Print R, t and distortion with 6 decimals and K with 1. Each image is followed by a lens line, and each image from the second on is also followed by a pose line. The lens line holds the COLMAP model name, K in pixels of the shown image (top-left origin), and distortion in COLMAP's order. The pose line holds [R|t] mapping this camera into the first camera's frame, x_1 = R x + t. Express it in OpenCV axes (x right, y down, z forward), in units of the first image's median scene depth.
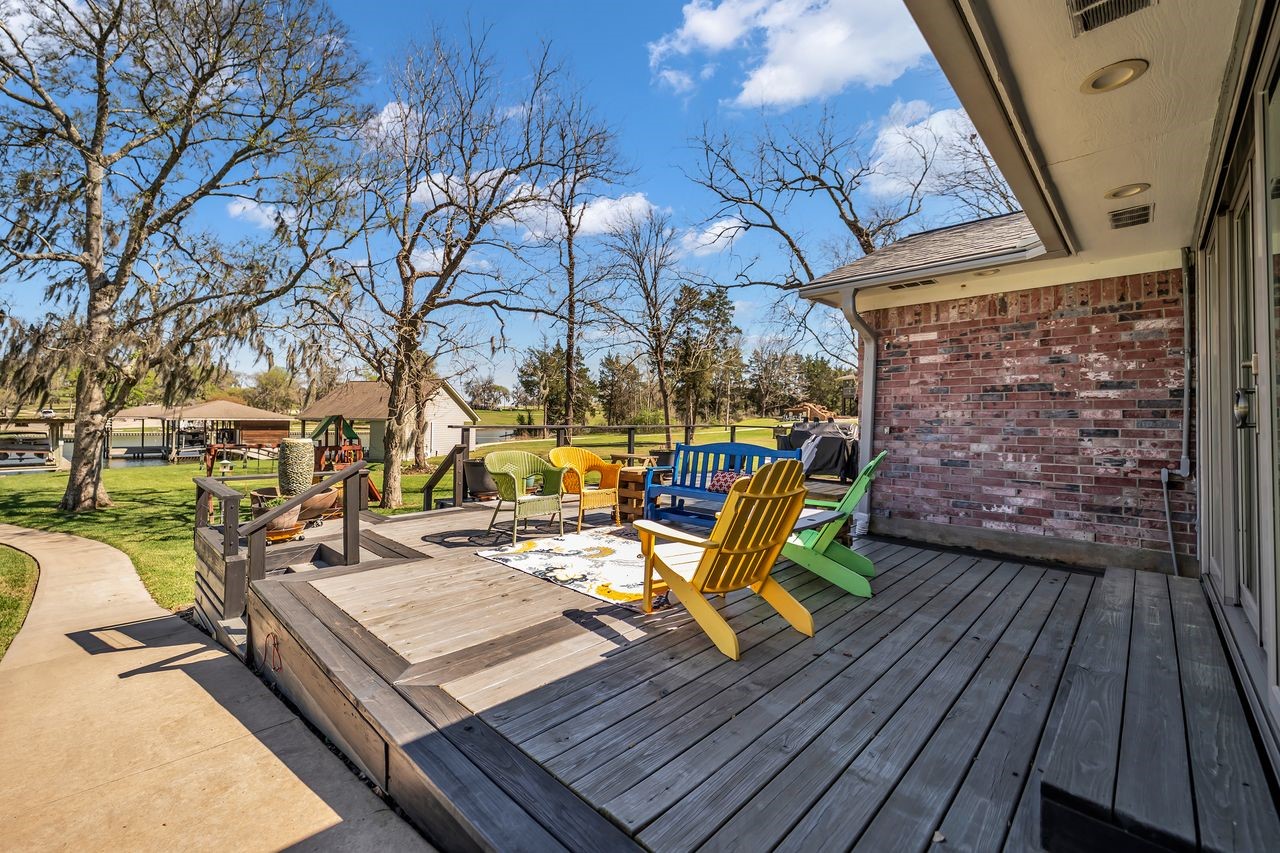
lens RADIAL K [[519.8, 0, 634.0], [0, 519.8, 425.0], [0, 0, 1]] dist [-0.000185, -0.000390]
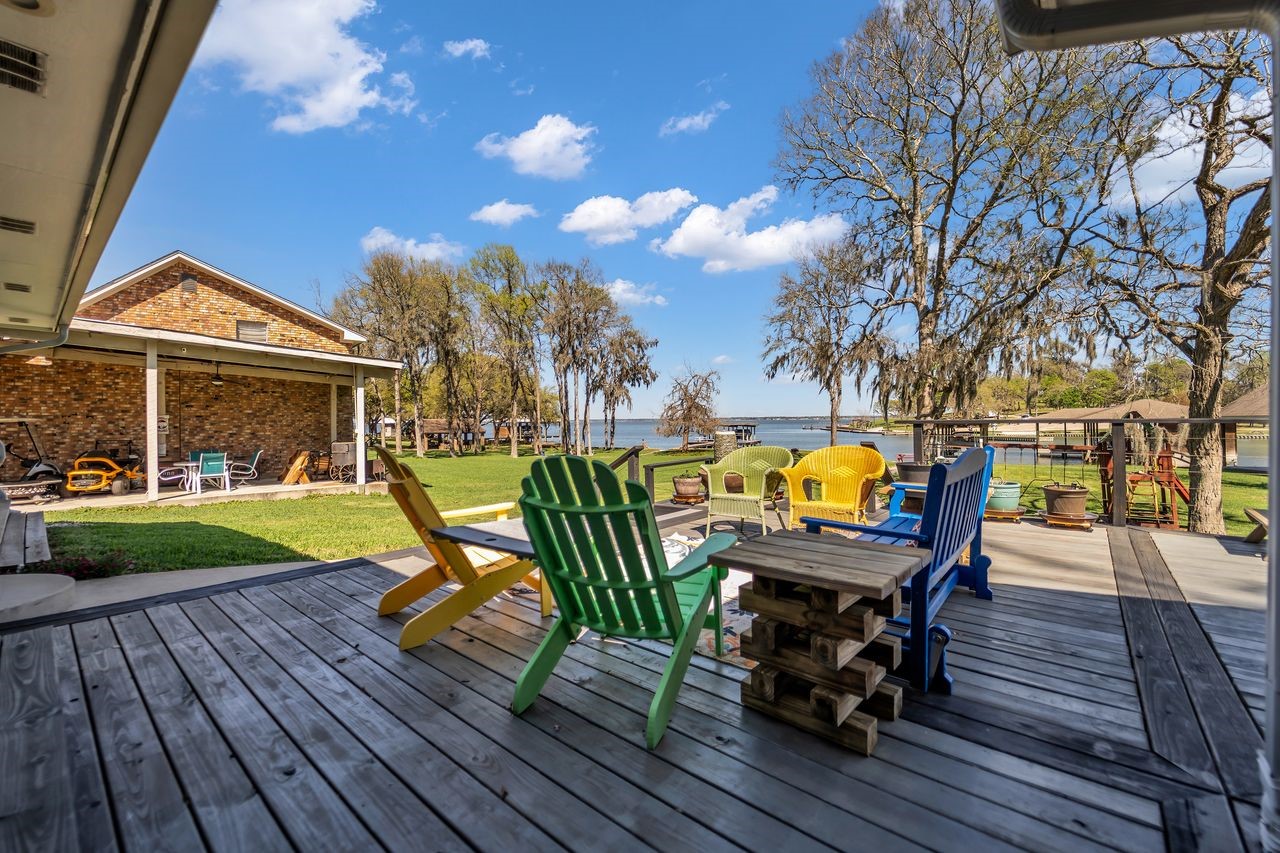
lens RADIAL K [[519.8, 0, 634.1], [0, 519.8, 425.8], [0, 0, 1]] dist [-0.000185, -0.000390]
pose [[0.071766, -0.003983, -0.997414, 1.309210], [0.002097, 0.999990, -0.003843, 0.031933], [0.997419, -0.001816, 0.071773, 1.390772]]
